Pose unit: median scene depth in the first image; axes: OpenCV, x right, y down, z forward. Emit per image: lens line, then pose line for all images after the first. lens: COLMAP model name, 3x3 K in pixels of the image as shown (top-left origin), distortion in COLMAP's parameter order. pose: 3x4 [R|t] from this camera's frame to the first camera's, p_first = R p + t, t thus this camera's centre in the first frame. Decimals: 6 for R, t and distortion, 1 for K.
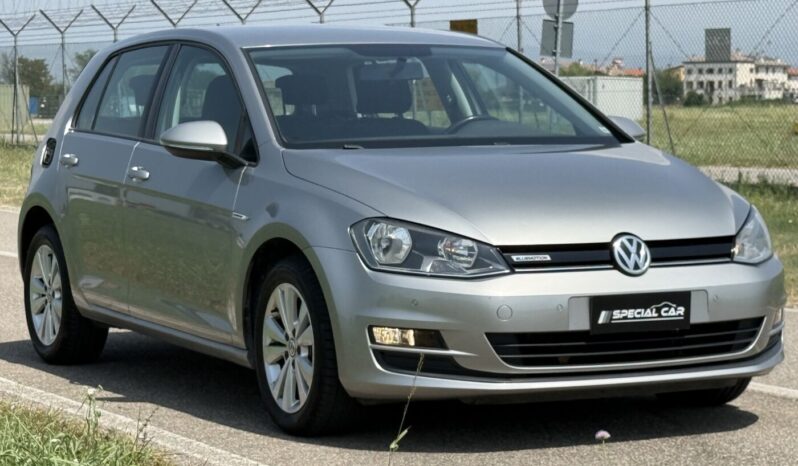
lens RADIAL K [[2604.7, 0, 399.0], [0, 2604.7, 233.0], [0, 0, 1]] dist [0.201343, 1.545583]
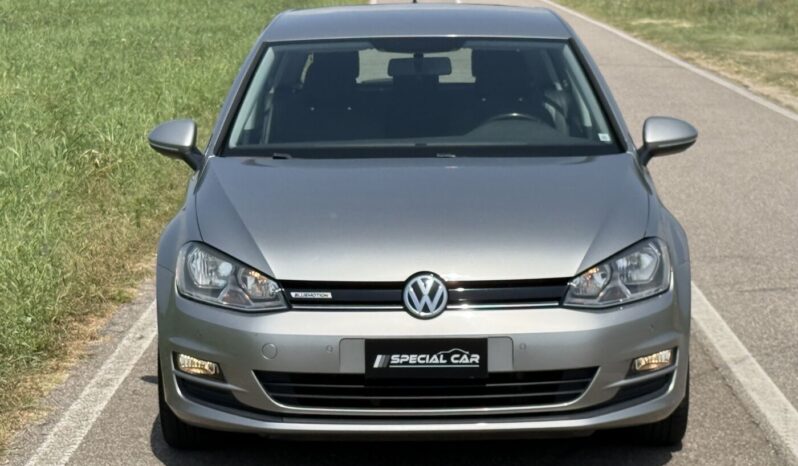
lens RADIAL K [[2604.7, 0, 399.0], [0, 2604.7, 233.0], [0, 0, 1]] dist [0.201343, 1.545583]
pose [[0.889456, 0.056687, -0.453491, 0.509827], [-0.026447, 0.996999, 0.072753, -0.083299], [0.456254, -0.052717, 0.888287, 0.157902]]
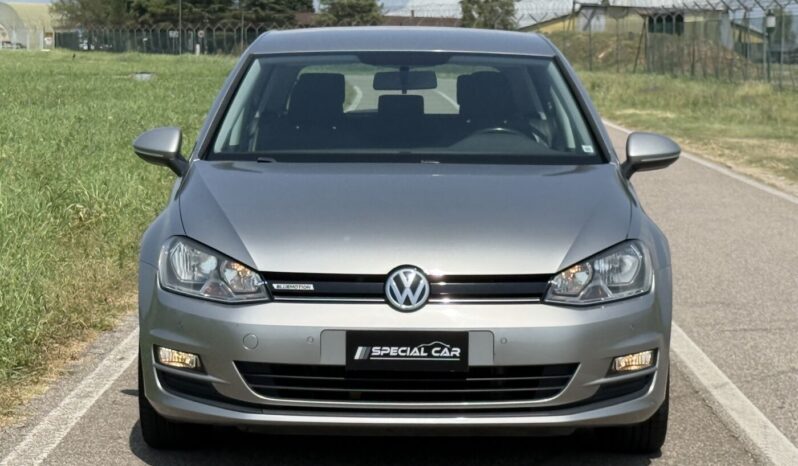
lens RADIAL K [[2604.7, 0, 399.0], [0, 2604.7, 233.0], [0, 0, 1]] dist [0.201343, 1.545583]
pose [[0.891523, 0.052472, -0.449926, 0.513404], [-0.043265, 0.998591, 0.030730, -0.041194], [0.450904, -0.007931, 0.892537, 0.154092]]
